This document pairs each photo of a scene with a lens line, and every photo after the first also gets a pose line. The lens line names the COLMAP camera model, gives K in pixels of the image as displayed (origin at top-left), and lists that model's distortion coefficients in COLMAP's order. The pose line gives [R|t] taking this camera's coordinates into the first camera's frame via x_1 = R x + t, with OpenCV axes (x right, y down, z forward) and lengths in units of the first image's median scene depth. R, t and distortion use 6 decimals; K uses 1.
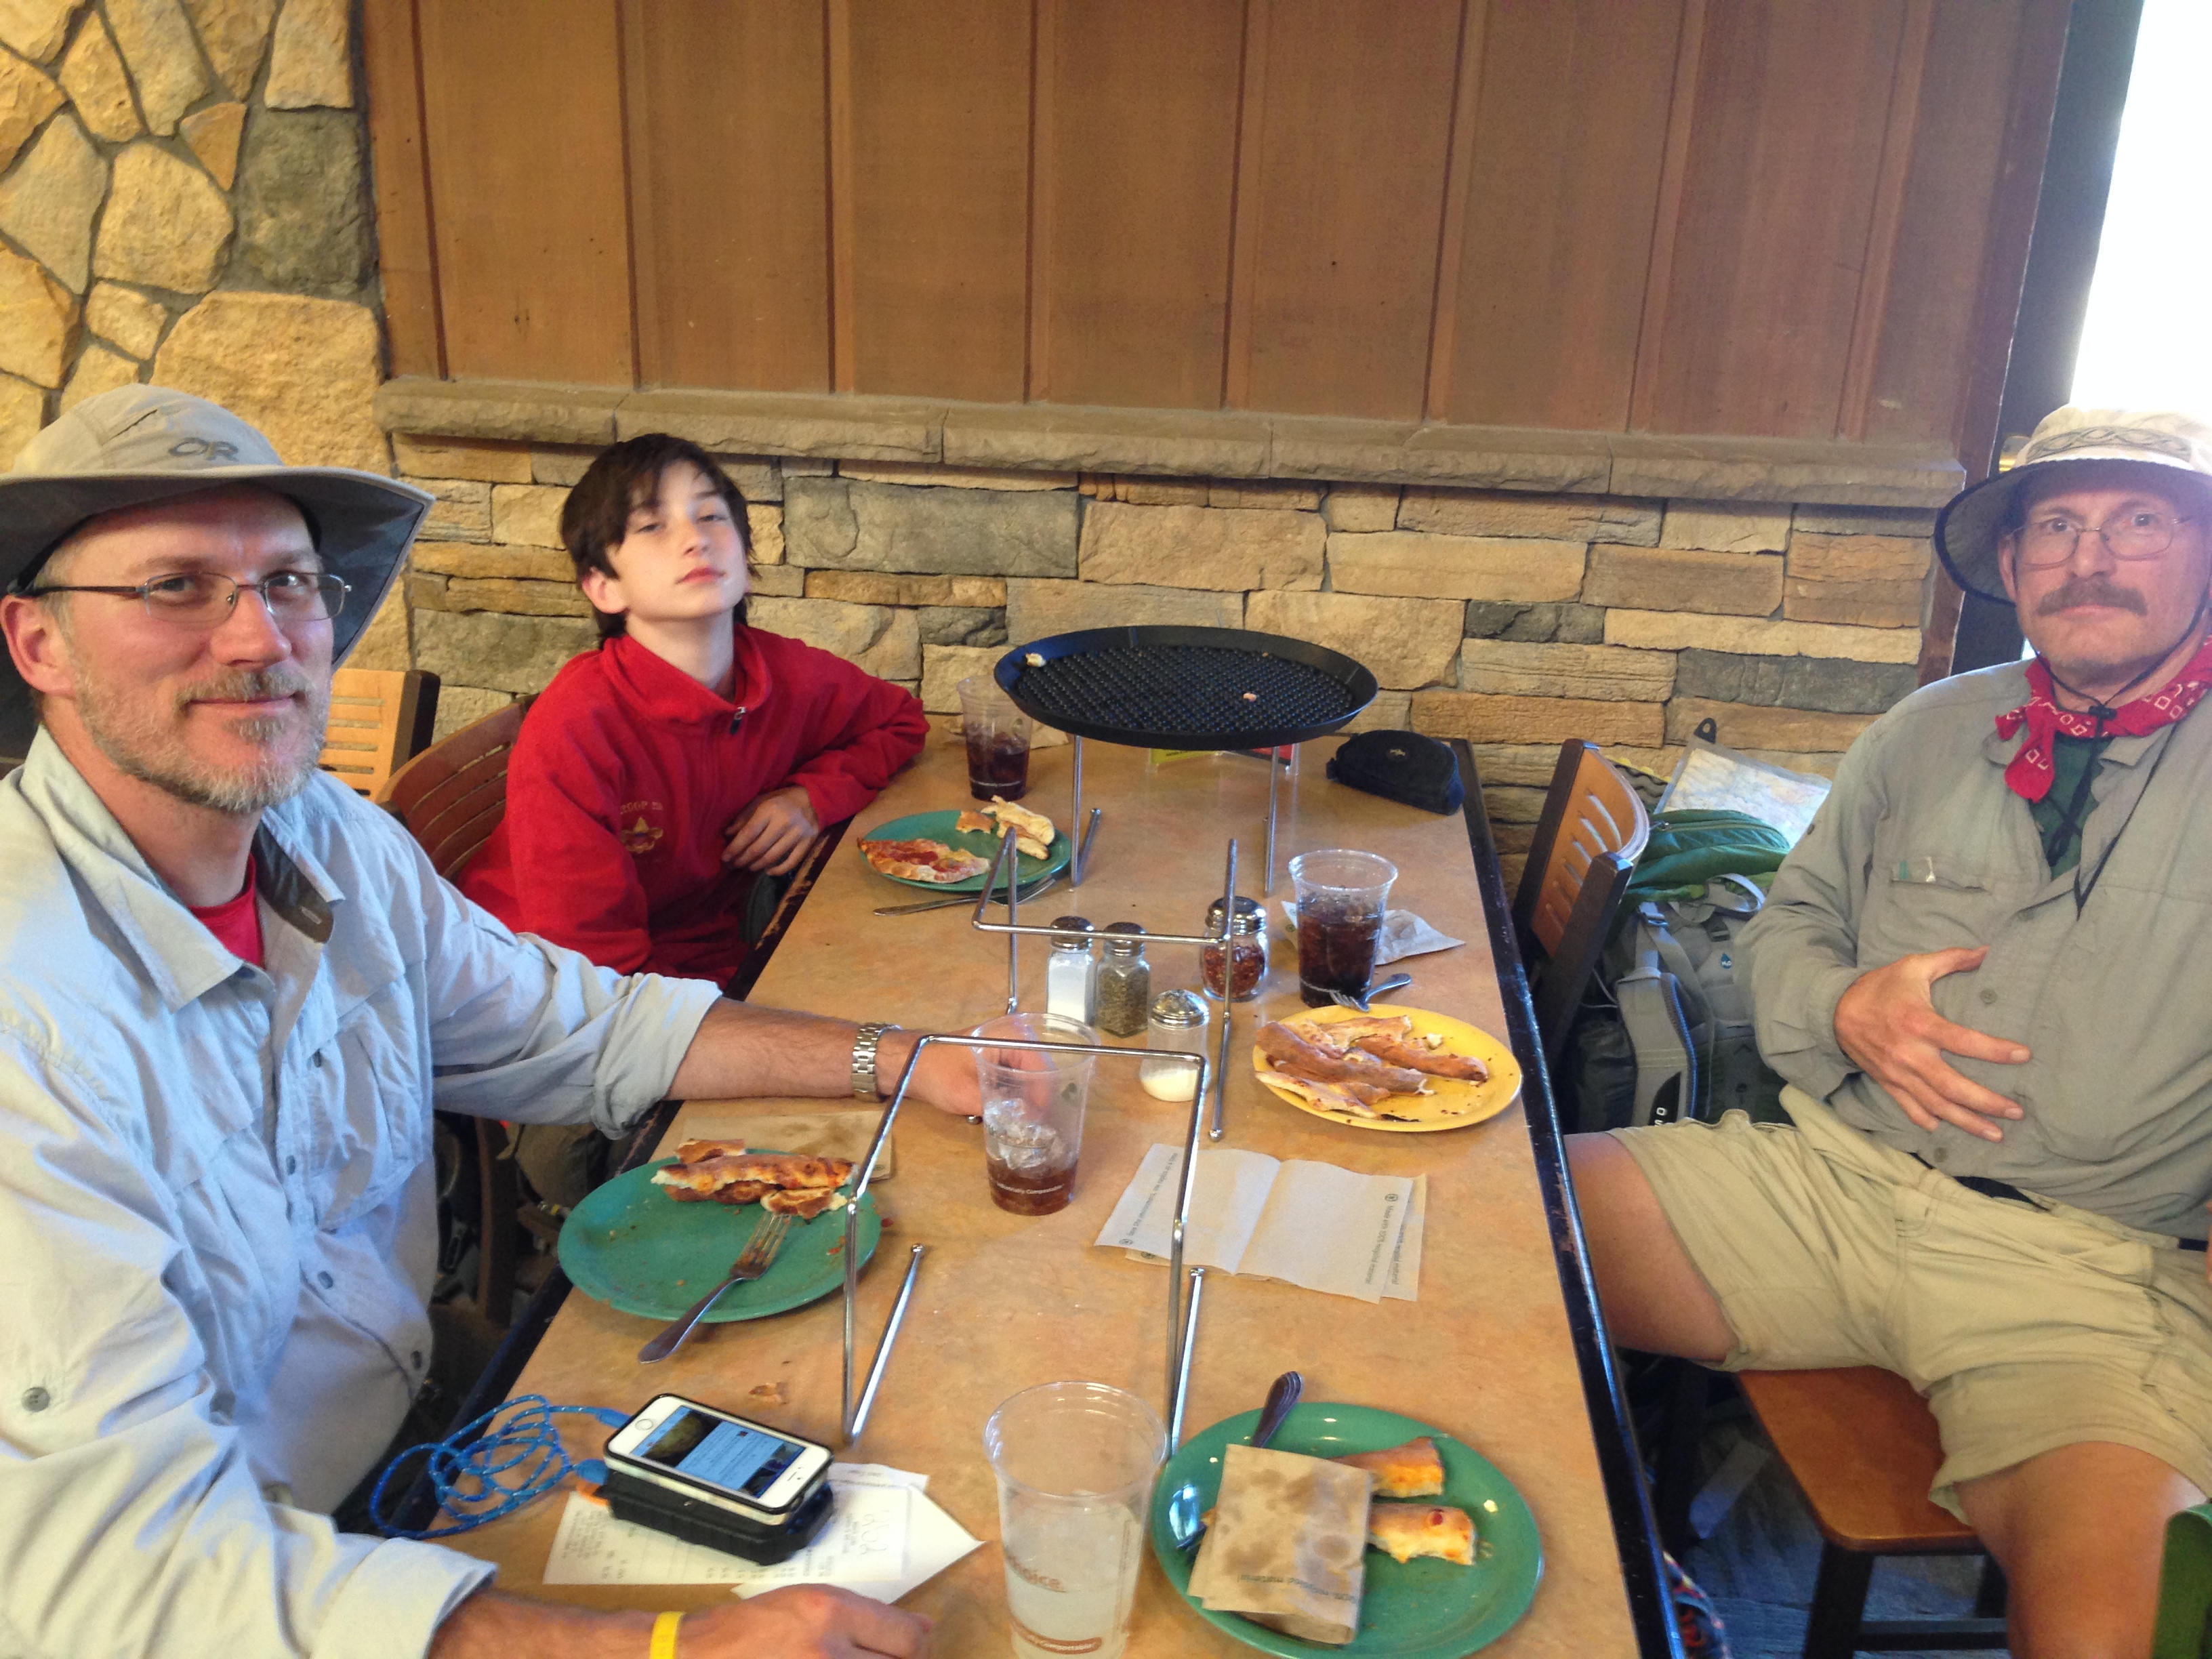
lens RADIAL K [[2098.2, 0, 1105.5], [0, 2098.2, 826.5], [0, 0, 1]] dist [0.097265, -0.032323]
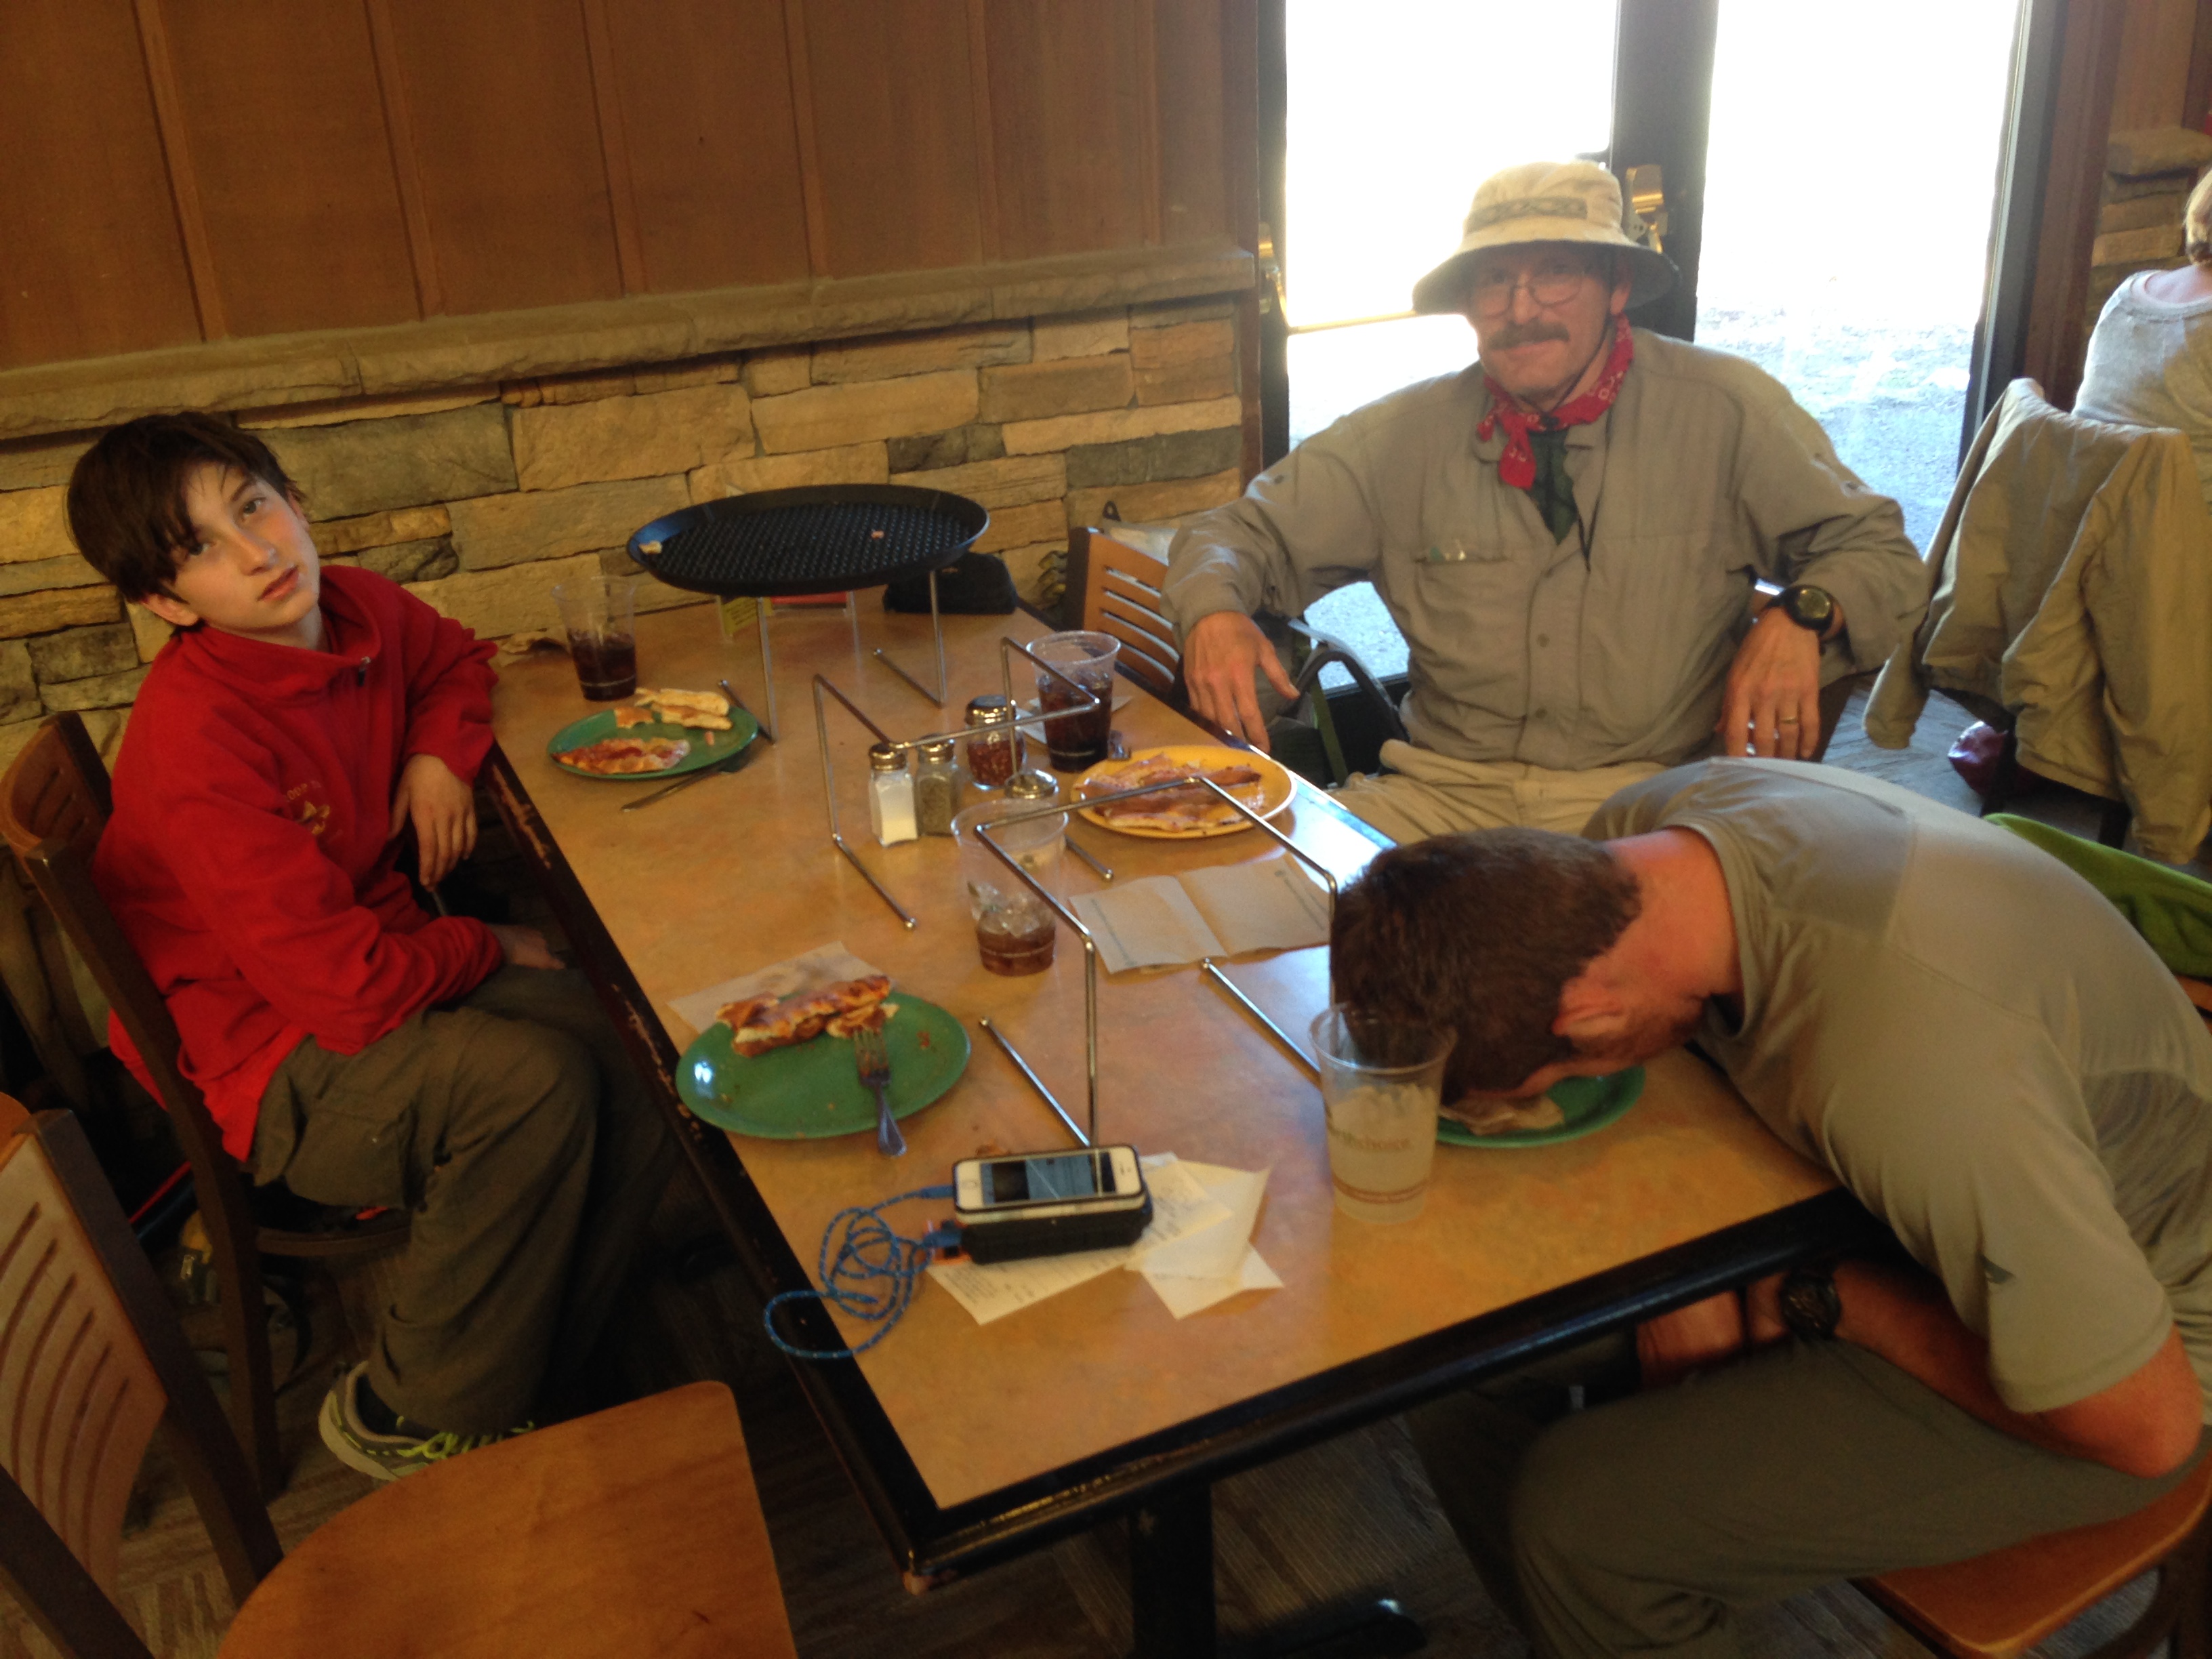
lens RADIAL K [[2098.2, 0, 1107.2], [0, 2098.2, 828.8], [0, 0, 1]] dist [0.097265, -0.032323]
pose [[0.850204, -0.268161, 0.453038, -0.282521], [0.248183, 0.963081, 0.104306, 0.000757], [-0.464283, 0.023755, 0.885368, -0.012176]]
